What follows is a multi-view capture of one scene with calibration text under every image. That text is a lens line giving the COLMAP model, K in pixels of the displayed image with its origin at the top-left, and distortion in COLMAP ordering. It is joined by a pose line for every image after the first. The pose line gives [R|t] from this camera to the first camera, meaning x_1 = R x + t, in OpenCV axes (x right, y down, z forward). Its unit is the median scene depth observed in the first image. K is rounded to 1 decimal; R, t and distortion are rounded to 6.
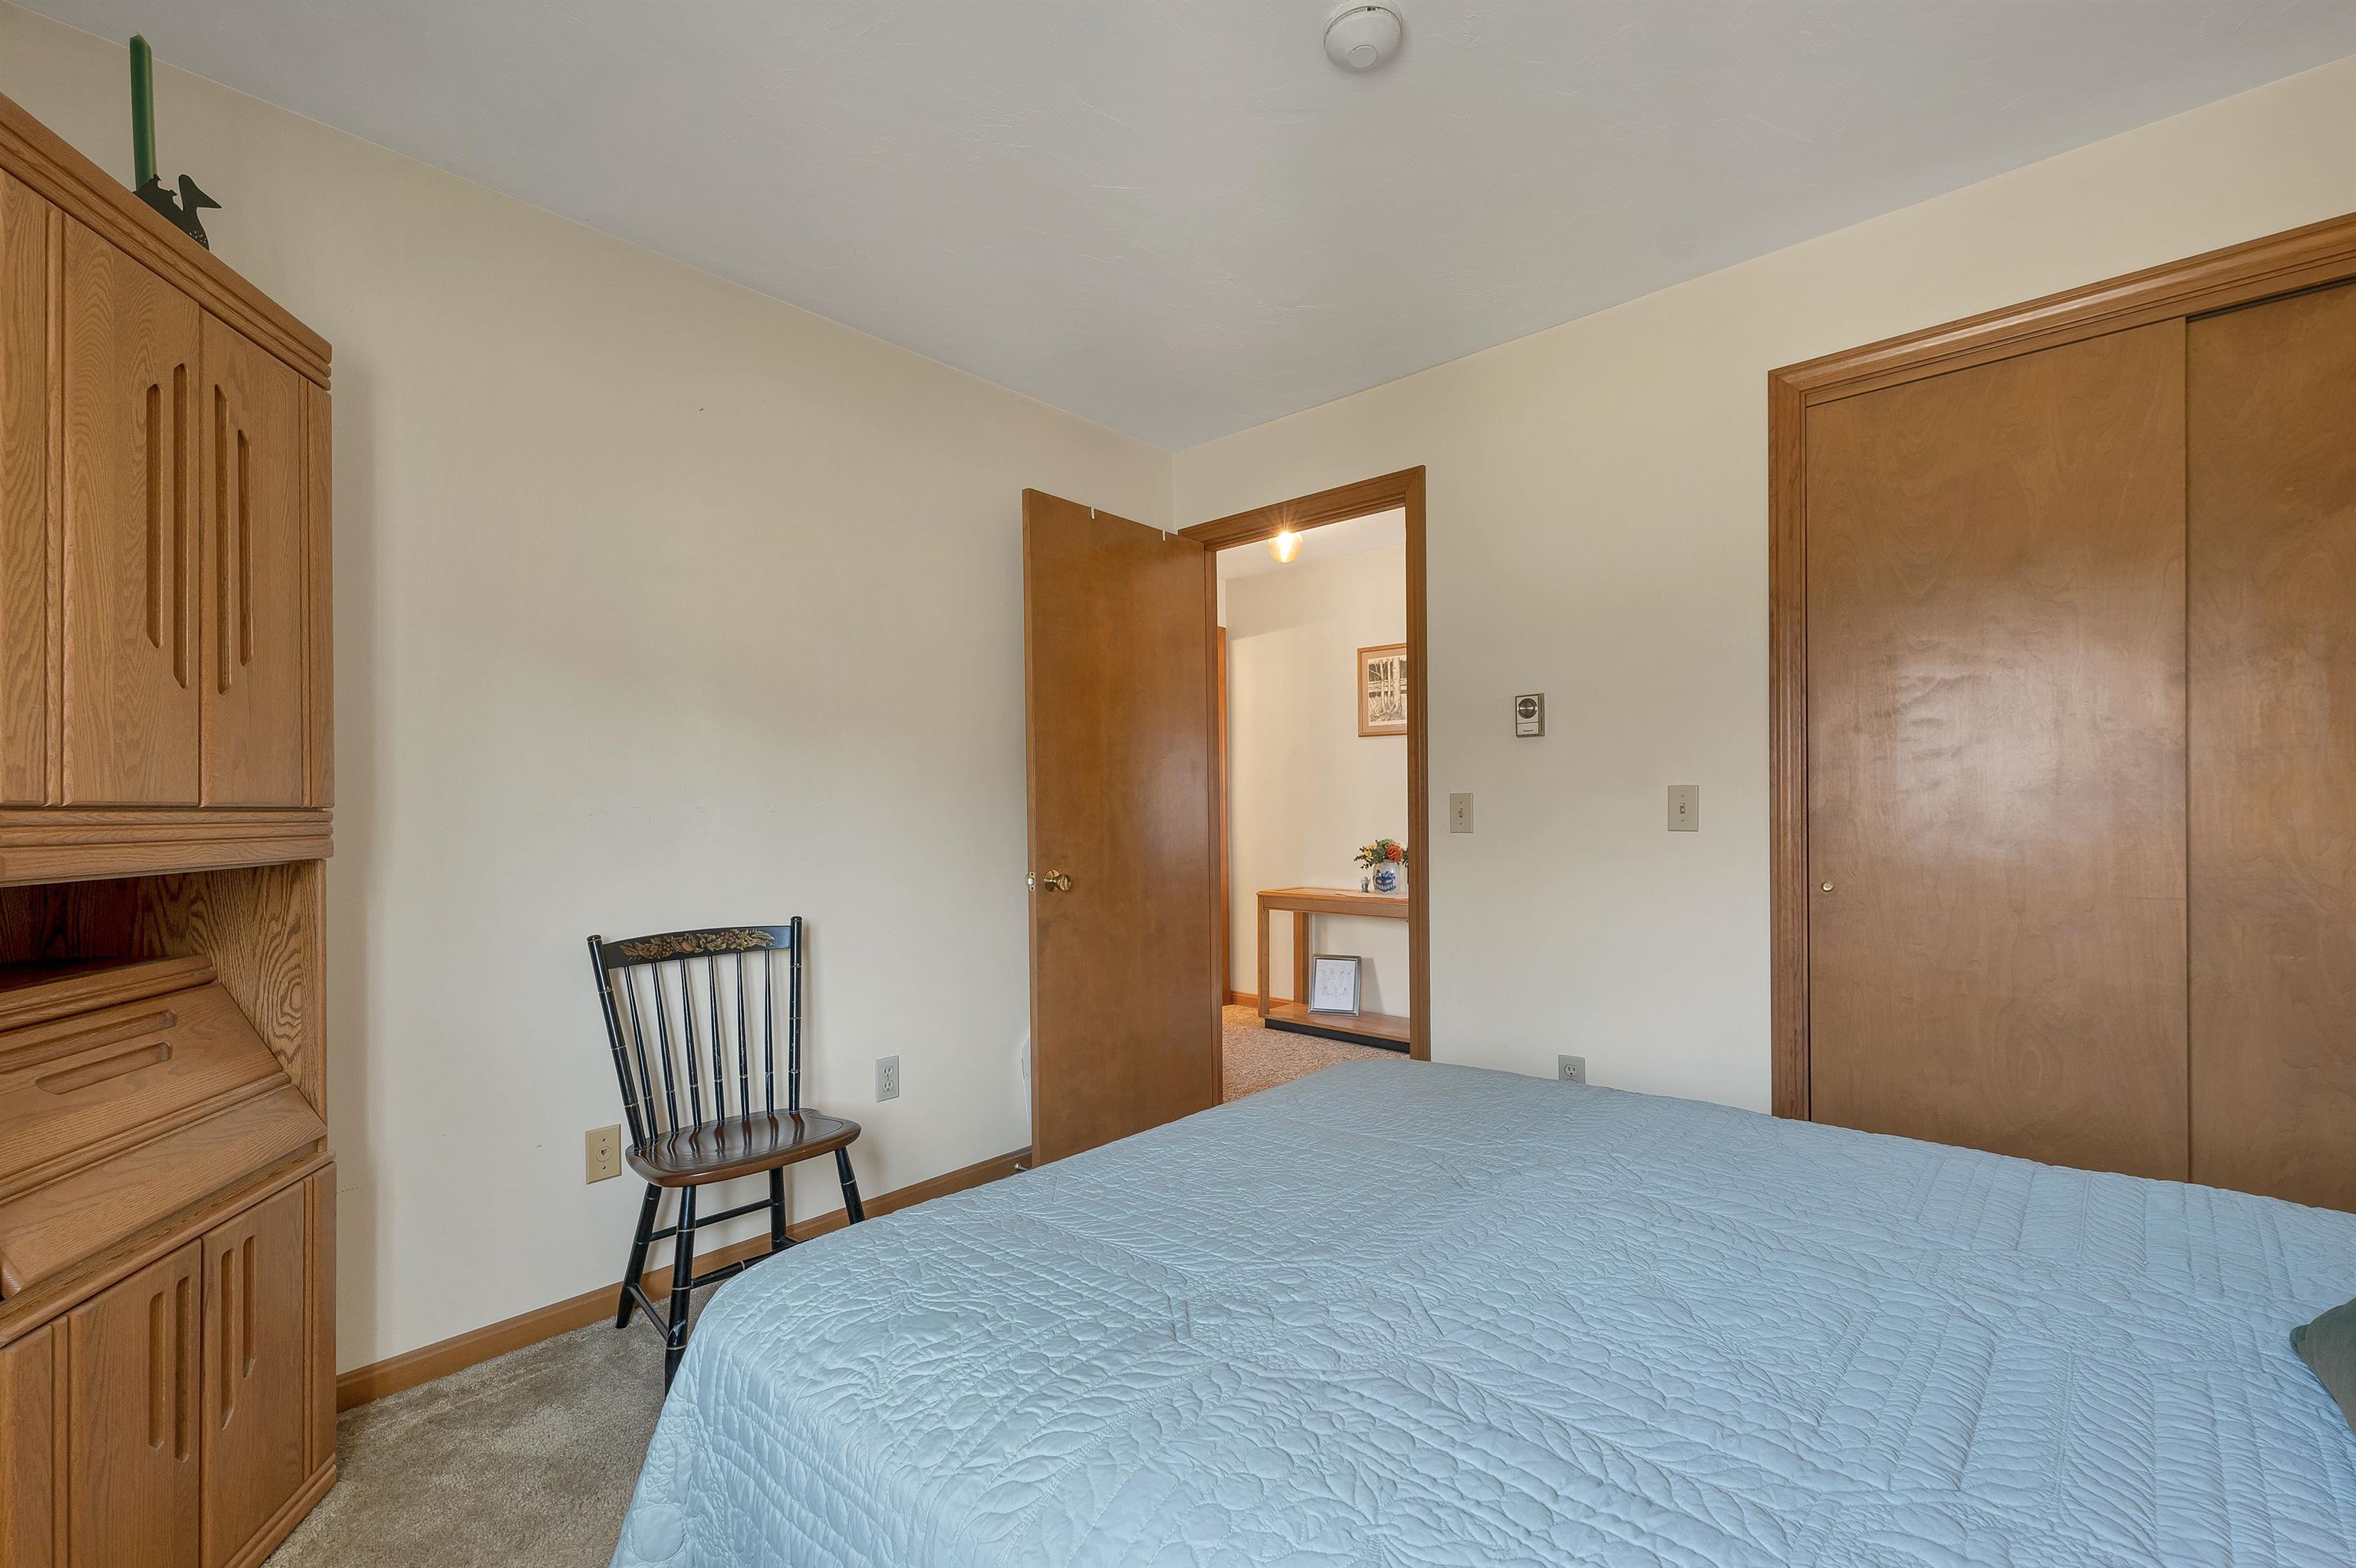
lens RADIAL K [[986.6, 0, 1255.7], [0, 986.6, 819.1], [0, 0, 1]] dist [0.000639, -0.006684]
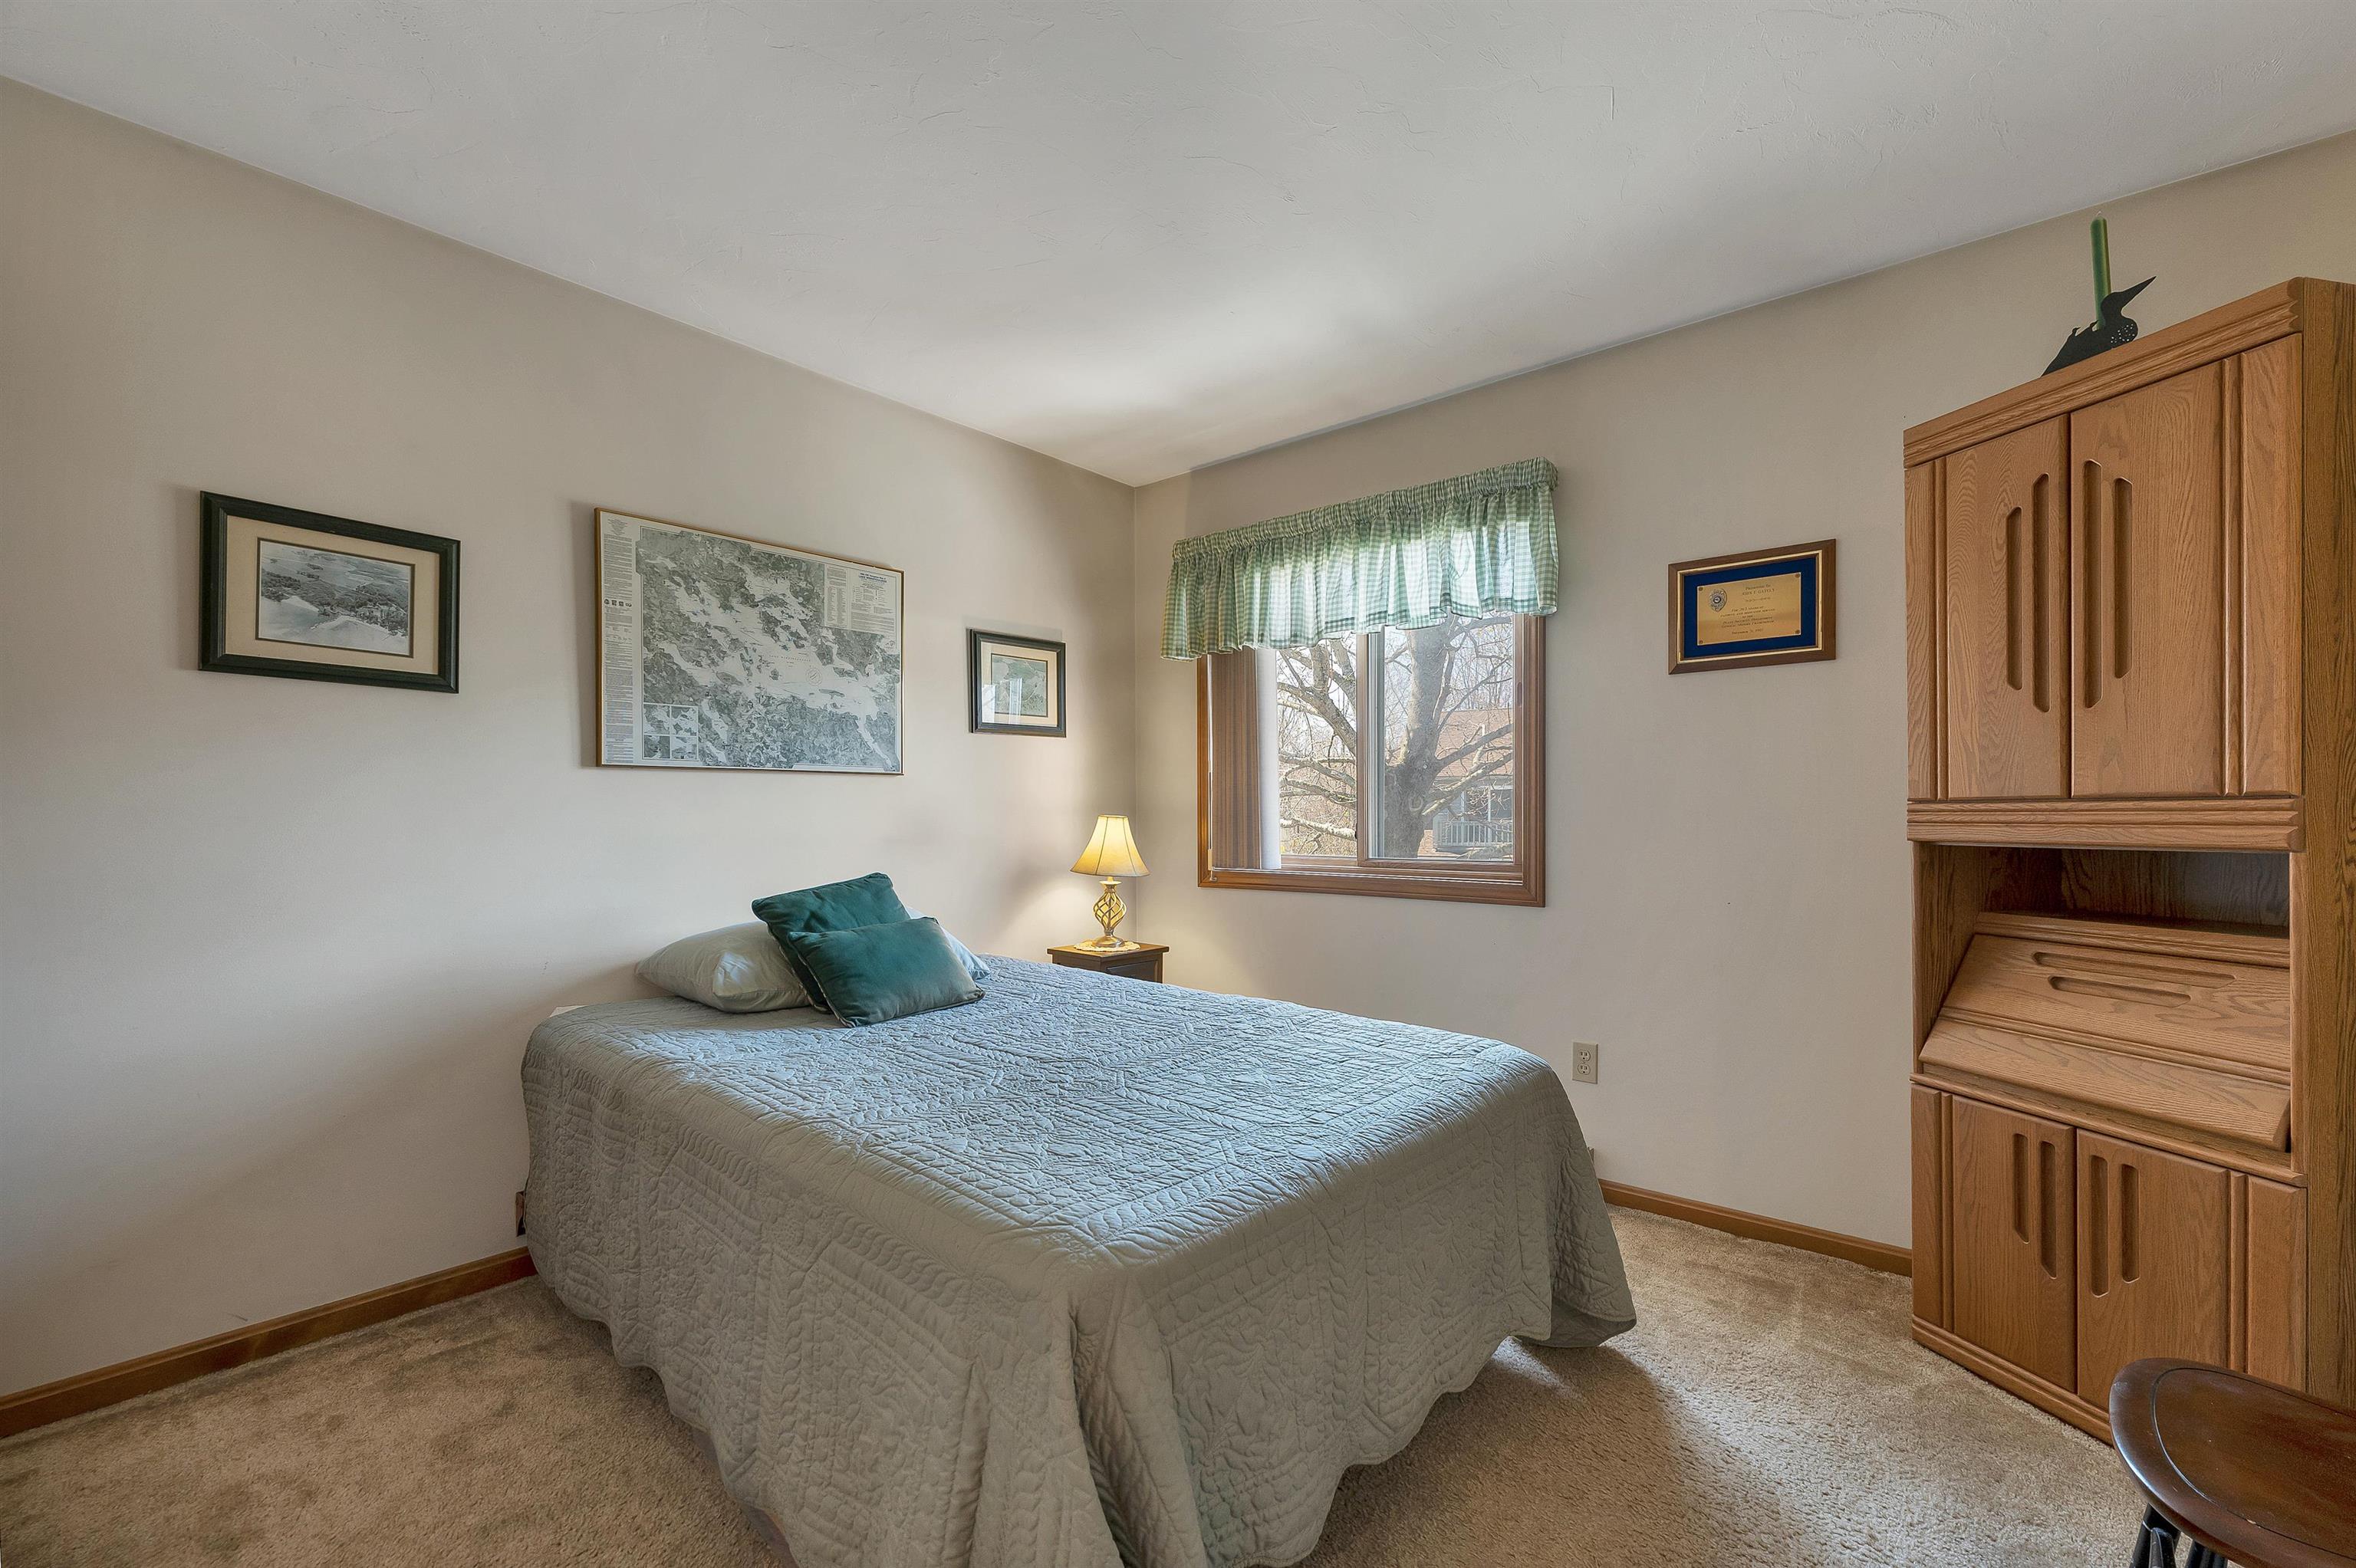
lens RADIAL K [[986.6, 0, 1255.7], [0, 986.6, 819.1], [0, 0, 1]] dist [0.000639, -0.006684]
pose [[-0.999743, 0.013859, -0.017936, 0.027168], [0.013550, 0.999760, 0.017234, -0.016156], [0.018171, 0.016987, -0.999691, 1.670754]]
